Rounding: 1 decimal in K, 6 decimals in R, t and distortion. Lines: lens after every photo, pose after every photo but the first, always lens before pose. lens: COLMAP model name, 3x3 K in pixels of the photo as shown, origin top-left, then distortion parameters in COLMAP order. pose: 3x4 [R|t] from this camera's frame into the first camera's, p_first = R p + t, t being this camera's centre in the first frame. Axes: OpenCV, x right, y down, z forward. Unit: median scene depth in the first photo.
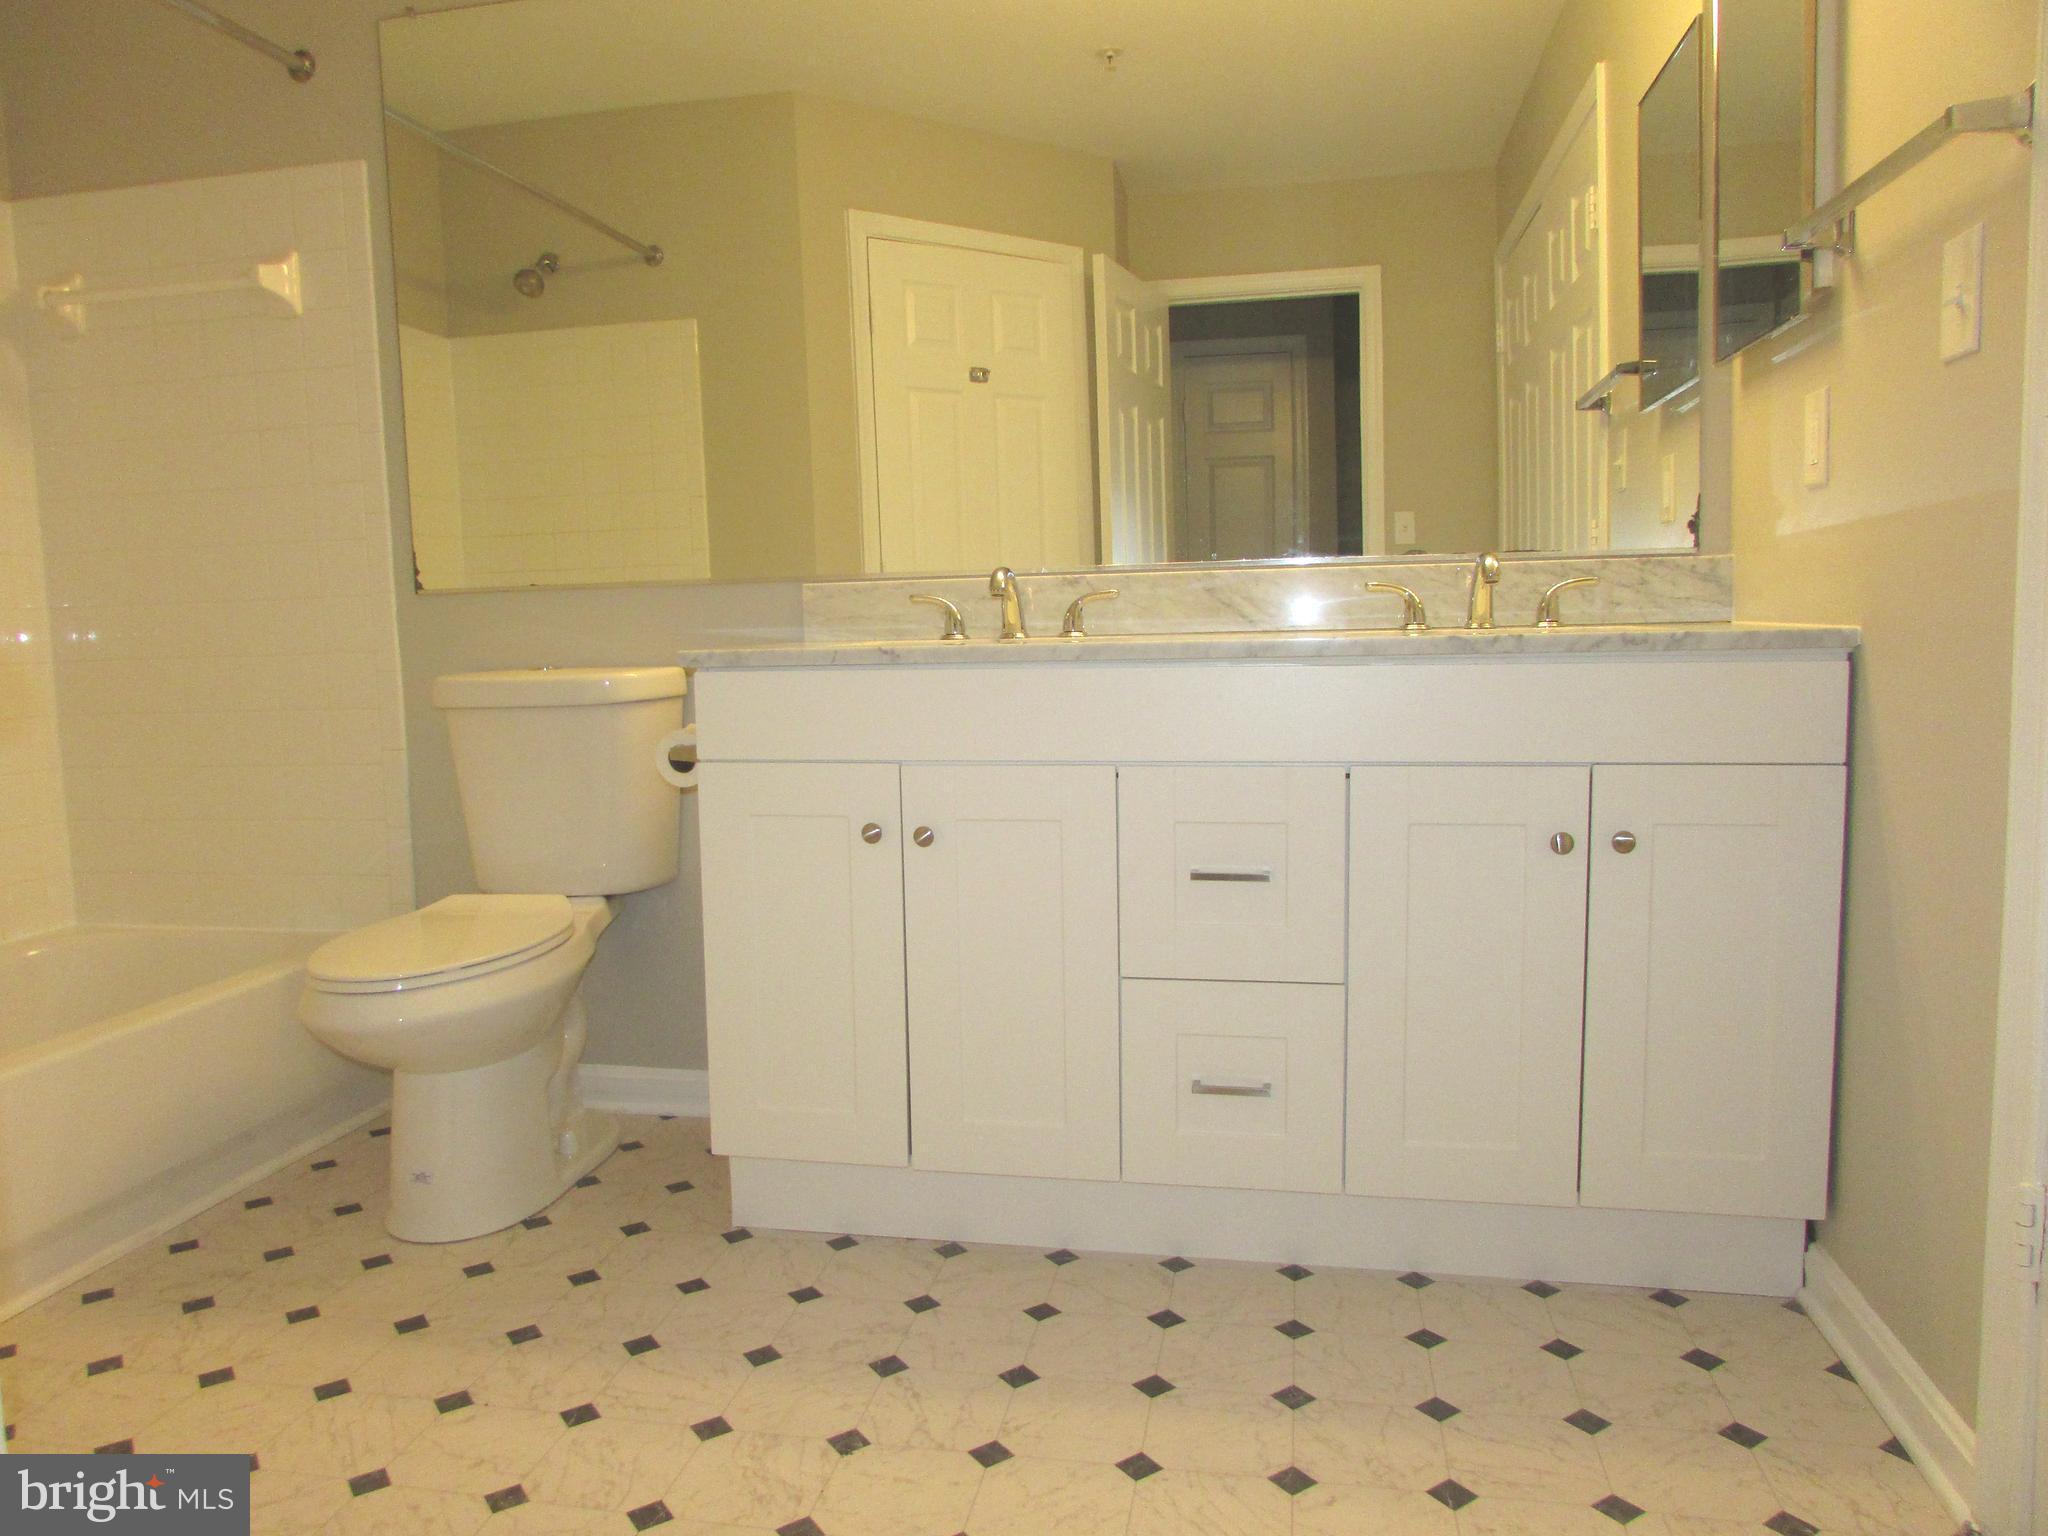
lens RADIAL K [[1455.3, 0, 1022.8], [0, 1455.3, 764.9], [0, 0, 1]] dist [-0.020911, 0.001958]
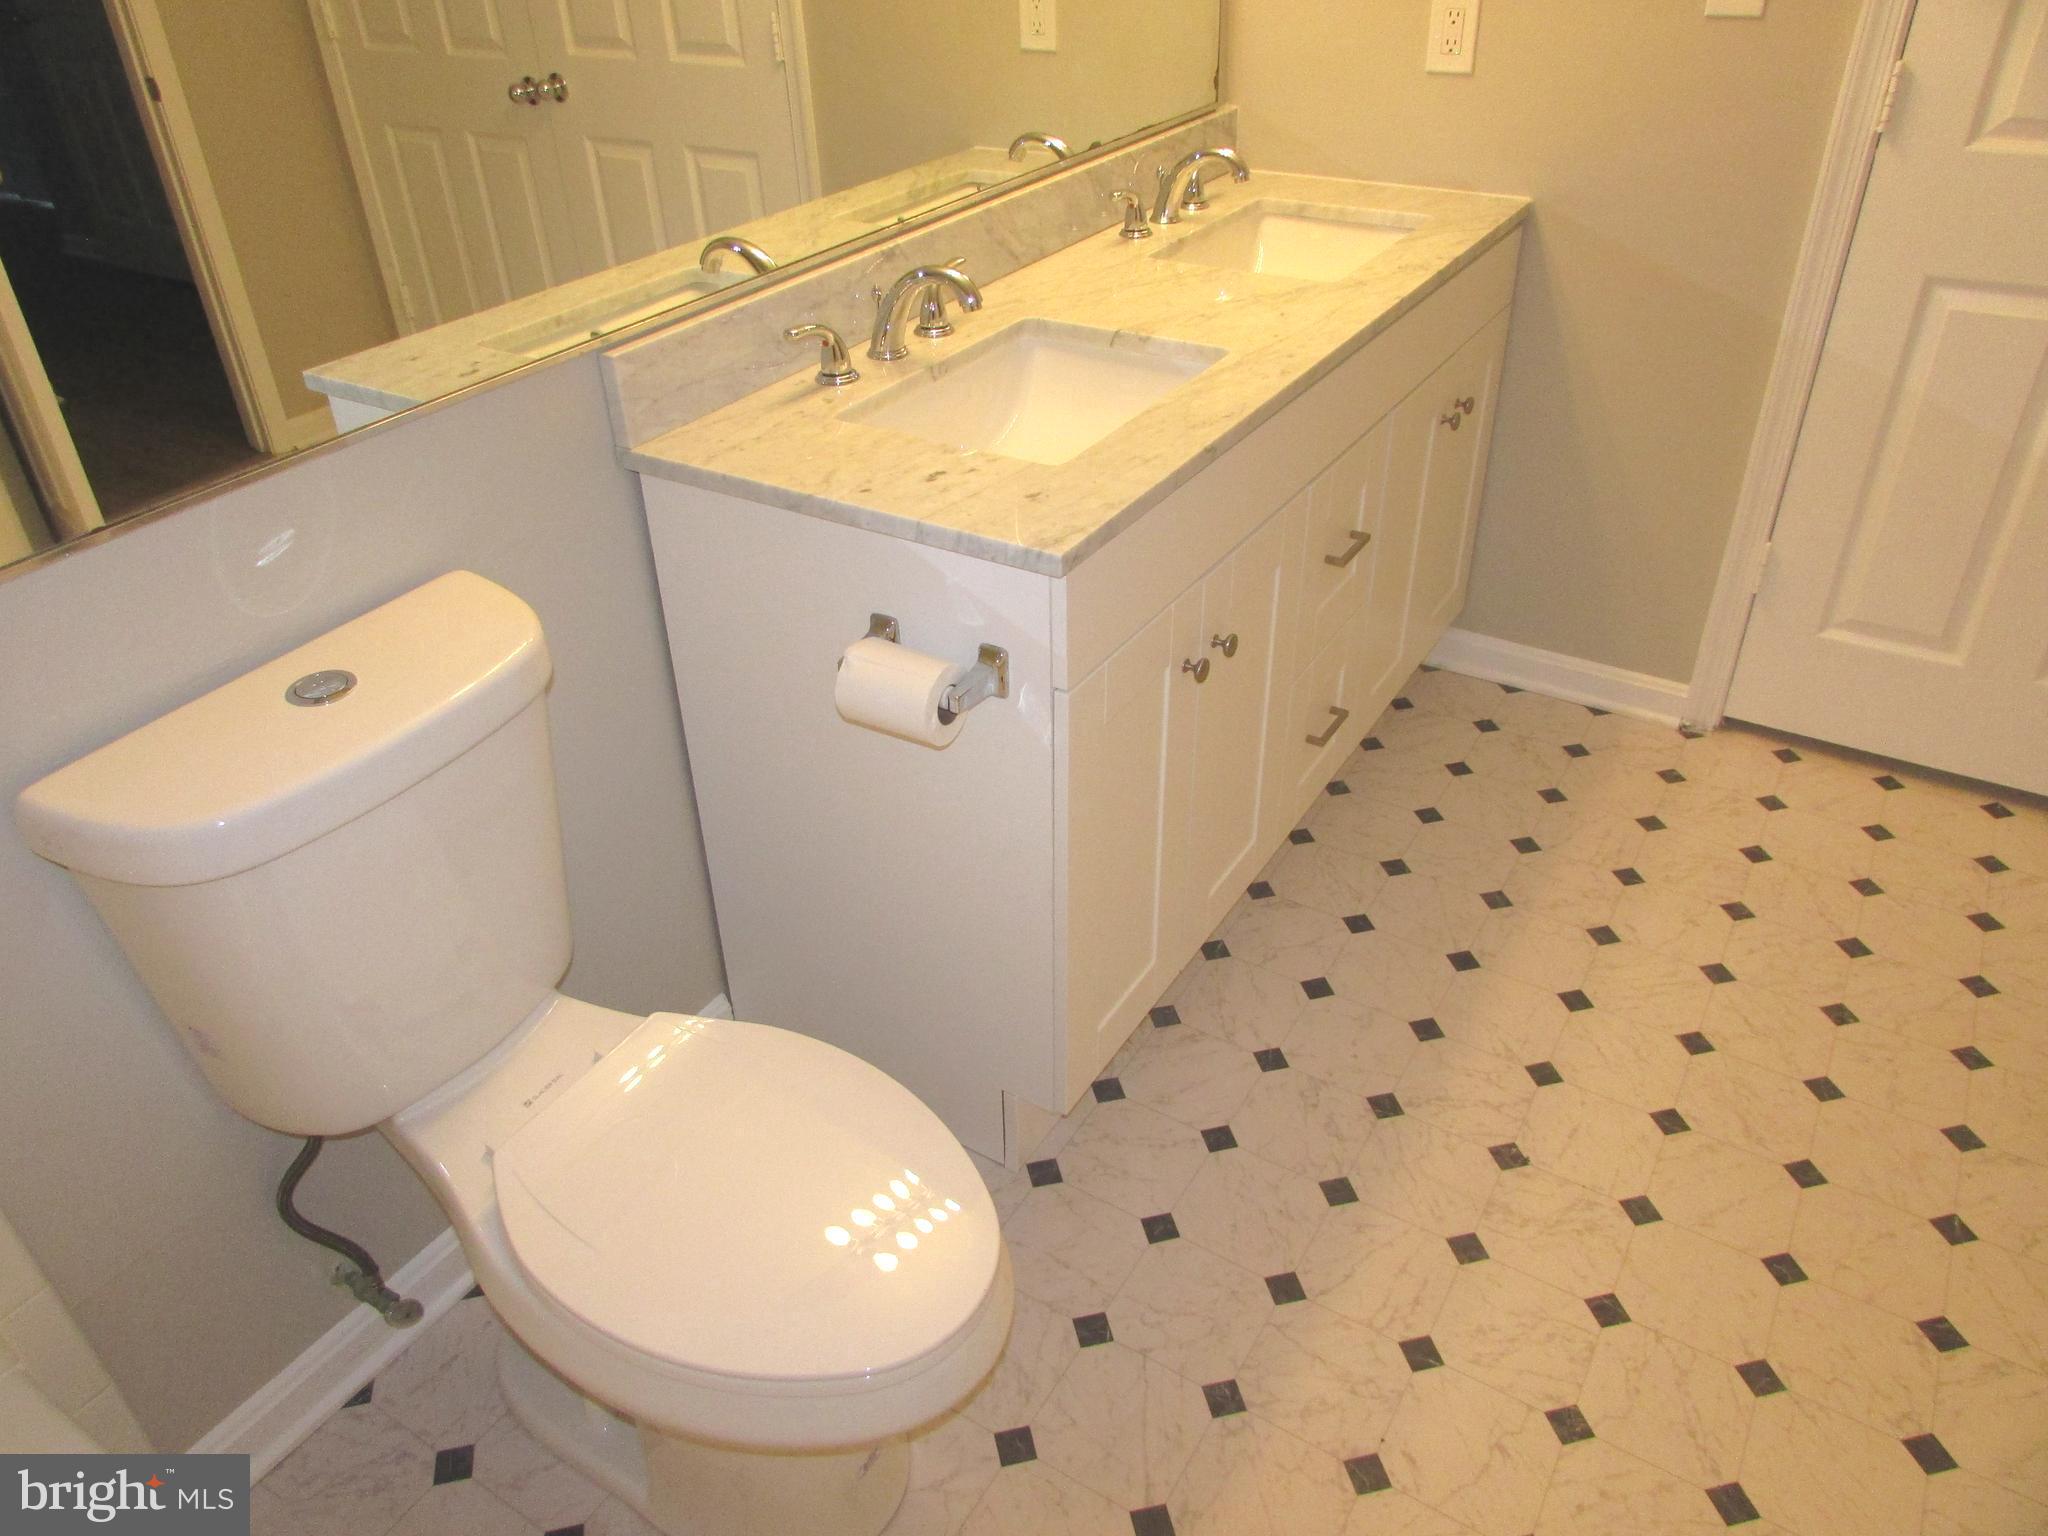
lens RADIAL K [[1455.3, 0, 1020.7], [0, 1455.3, 766.0], [0, 0, 1]] dist [-0.020911, 0.001958]
pose [[0.364660, -0.509309, 0.779504, -0.889495], [0.117727, 0.855650, 0.503987, -0.363717], [-0.923668, -0.092015, 0.371981, 0.873164]]
